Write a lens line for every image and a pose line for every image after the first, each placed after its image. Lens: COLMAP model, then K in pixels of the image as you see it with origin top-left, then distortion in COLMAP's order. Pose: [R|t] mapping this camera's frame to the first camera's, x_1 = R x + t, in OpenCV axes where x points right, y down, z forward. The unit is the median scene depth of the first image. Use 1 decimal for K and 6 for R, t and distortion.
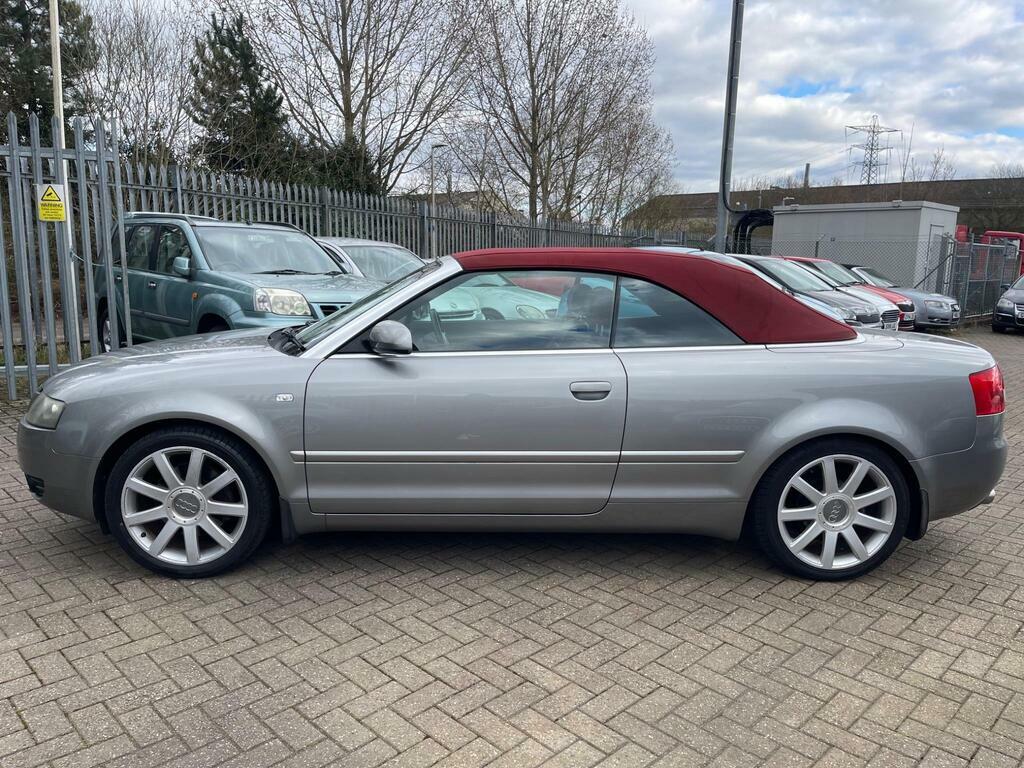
lens RADIAL K [[767.7, 0, 512.0], [0, 767.7, 384.0], [0, 0, 1]] dist [0.075002, -0.104444]
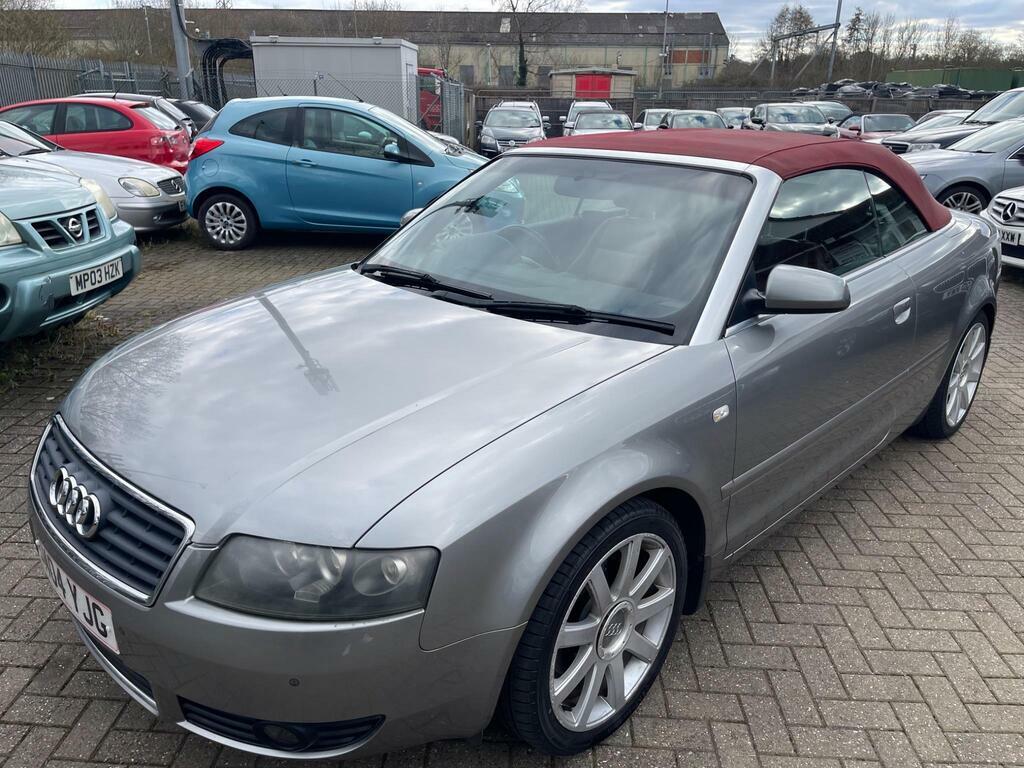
lens RADIAL K [[767.7, 0, 512.0], [0, 767.7, 384.0], [0, 0, 1]] dist [0.075002, -0.104444]
pose [[0.734687, -0.247021, 0.631835, -0.788183], [0.115223, 0.963256, 0.242614, -0.172655], [-0.668550, -0.105443, 0.736154, 0.623397]]
